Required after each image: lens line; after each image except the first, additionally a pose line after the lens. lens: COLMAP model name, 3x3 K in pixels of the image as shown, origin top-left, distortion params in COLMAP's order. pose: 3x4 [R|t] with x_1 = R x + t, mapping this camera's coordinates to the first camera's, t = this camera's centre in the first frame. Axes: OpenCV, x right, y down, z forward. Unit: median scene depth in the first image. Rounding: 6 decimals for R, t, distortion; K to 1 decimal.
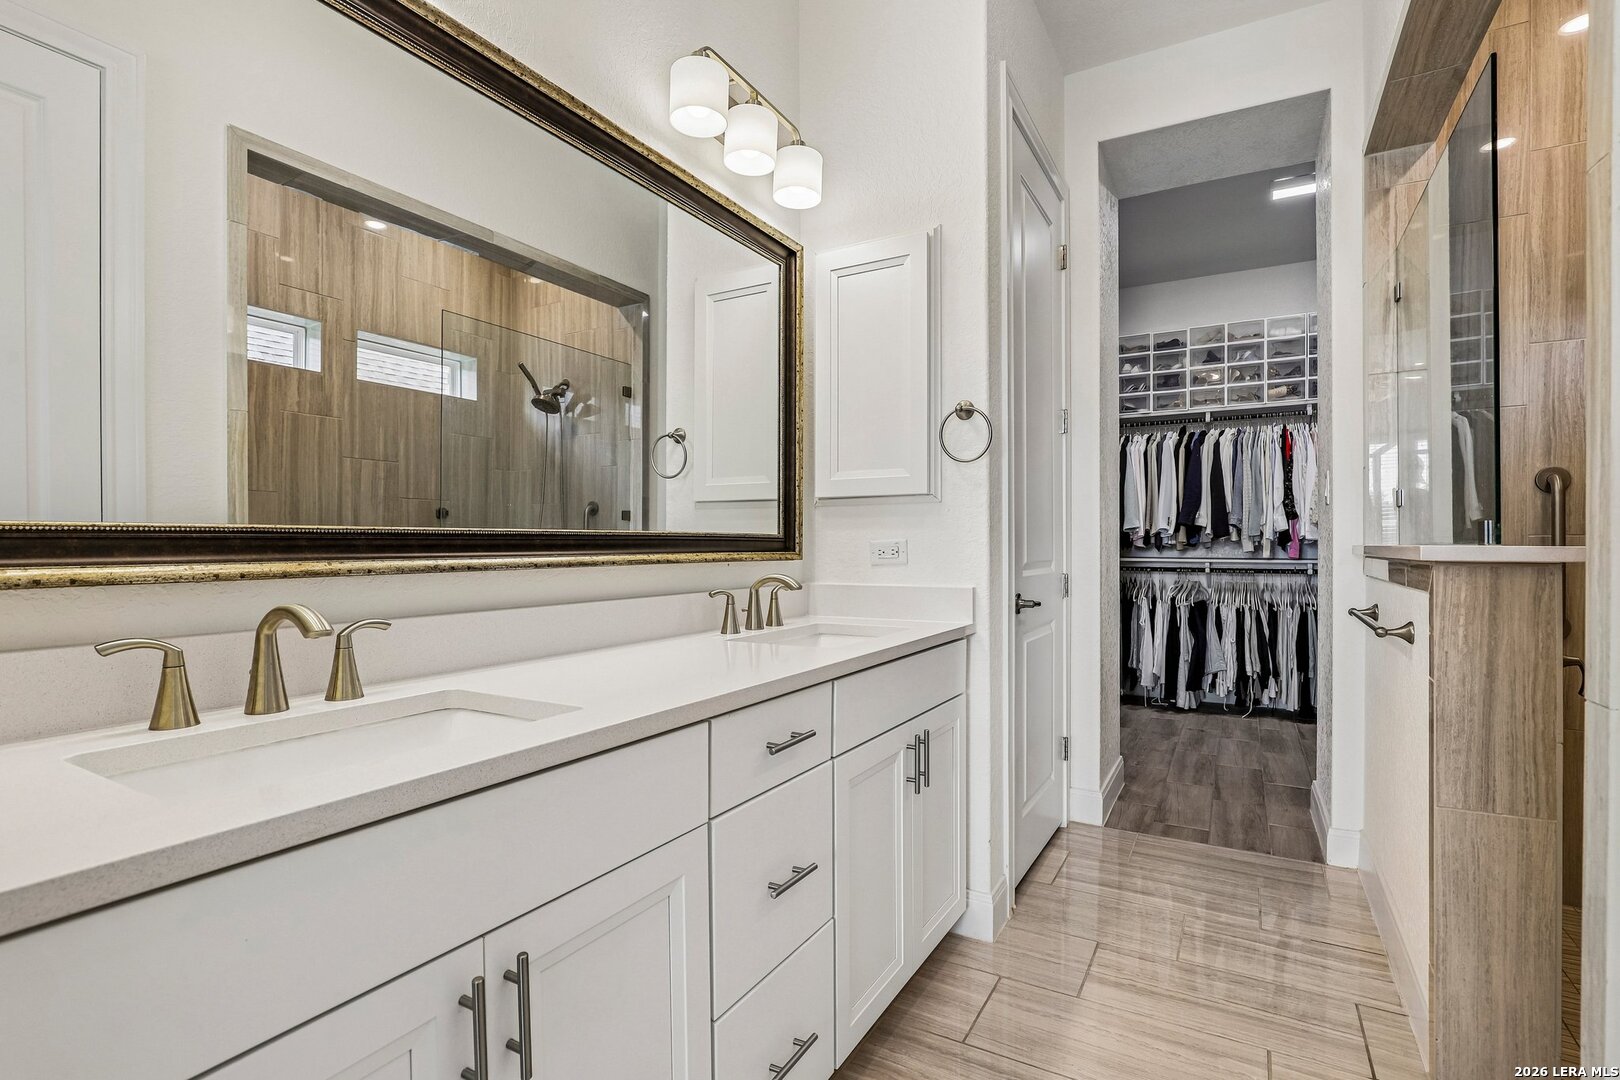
lens RADIAL K [[760.8, 0, 813.5], [0, 760.8, 545.8], [0, 0, 1]] dist [-0.021713, 0.000011]
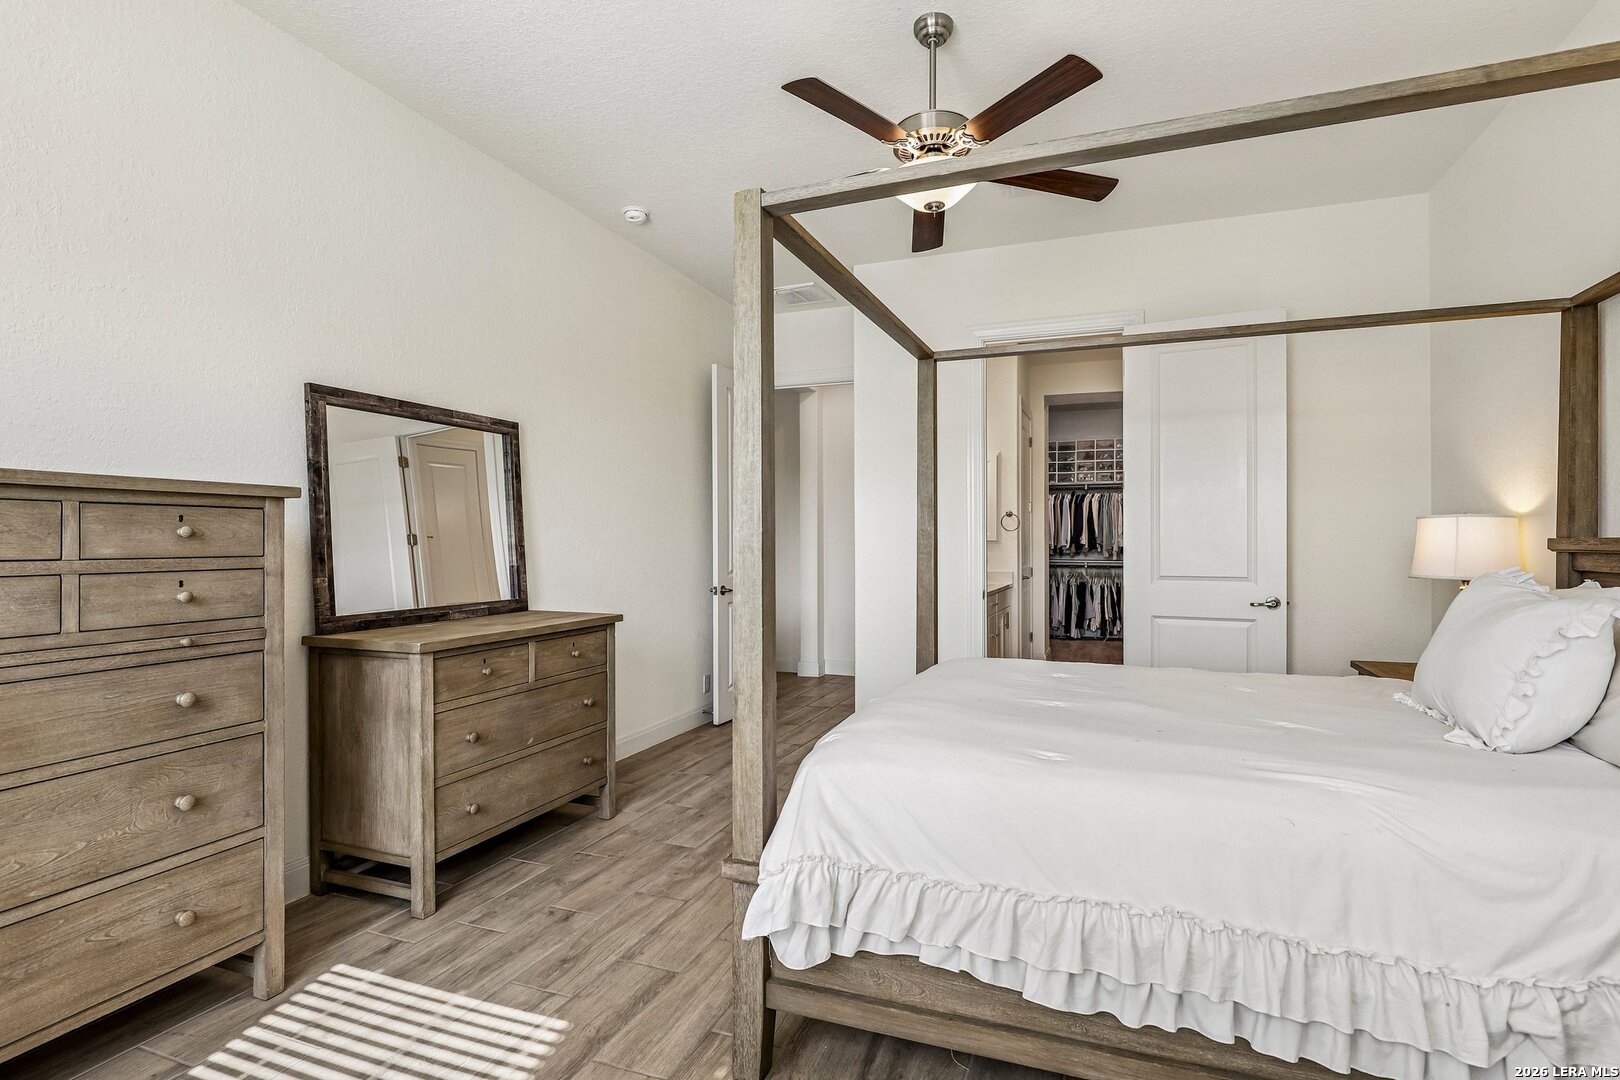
lens RADIAL K [[791.0, 0, 740.7], [0, 791.0, 542.6], [0, 0, 1]] dist [-0.000428, -0.000025]
pose [[0.997477, -0.001956, 0.070967, -0.517441], [0.002074, 0.999997, -0.001584, -0.028029], [-0.070964, 0.001727, 0.997477, -0.982267]]
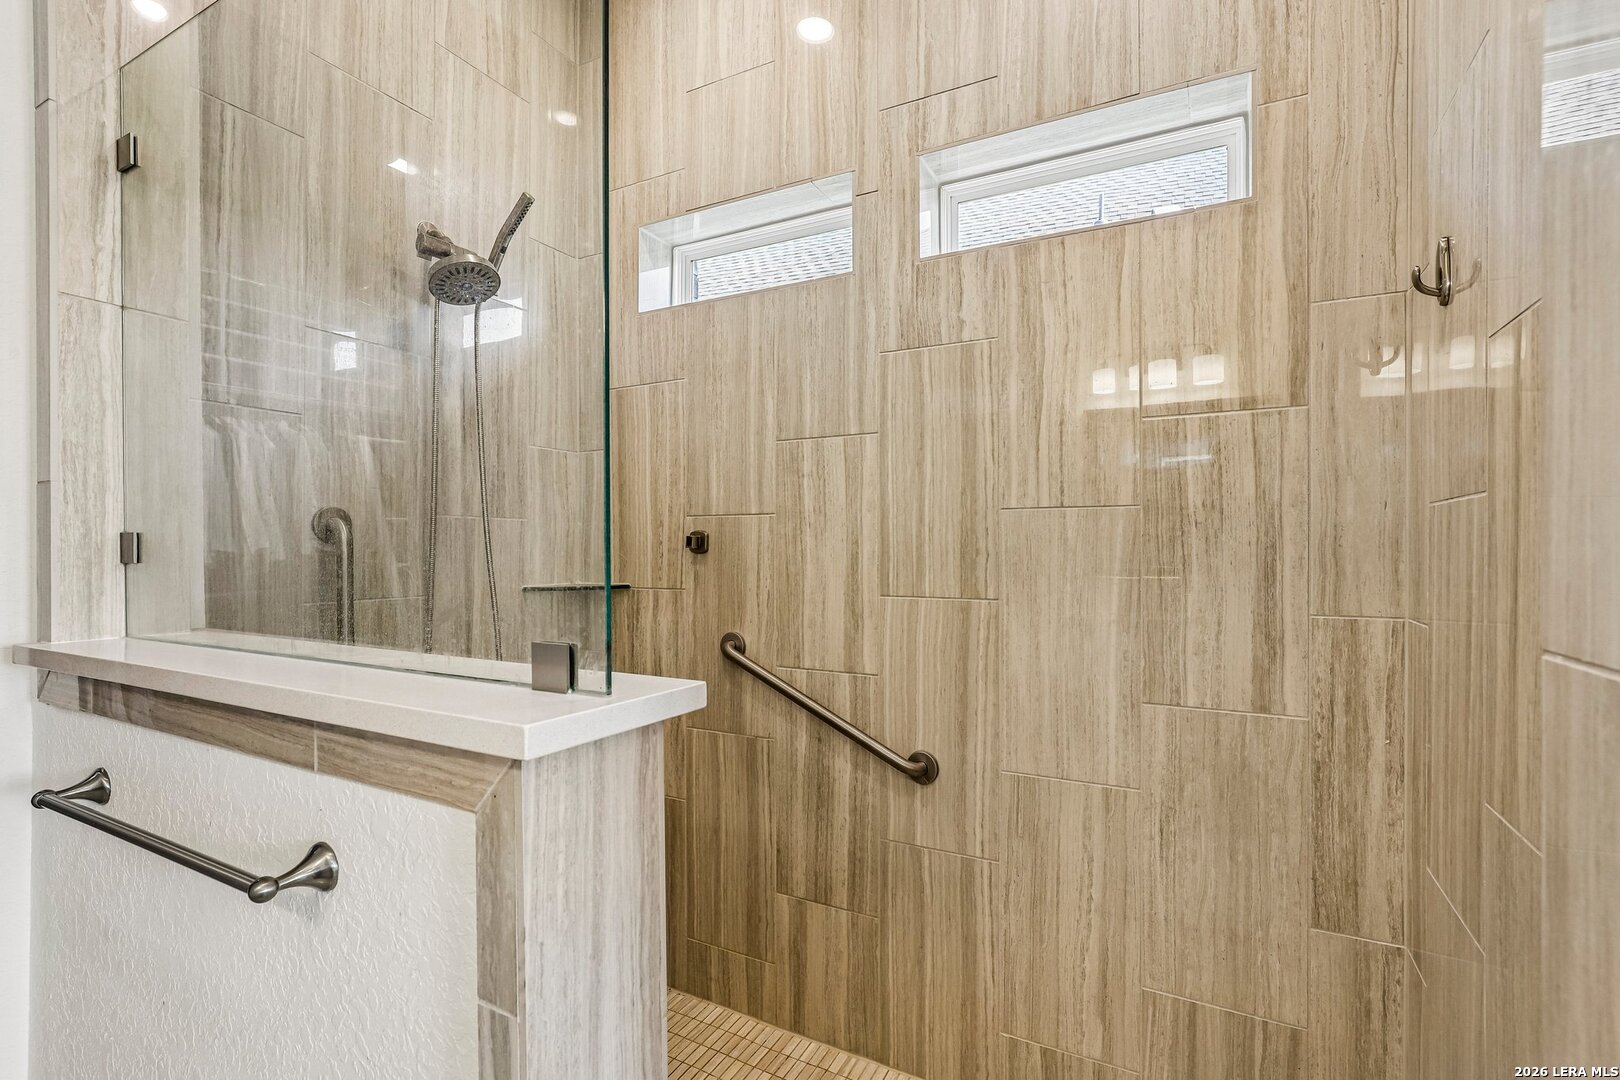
lens RADIAL K [[750.5, 0, 810.0], [0, 750.5, 550.7], [0, 0, 1]] dist [0.001713, 0.000518]
pose [[-0.025955, -0.002828, 0.999659, 0.218091], [-0.000401, 0.999996, 0.002819, -0.056772], [-0.999663, -0.000328, -0.025956, 0.482699]]
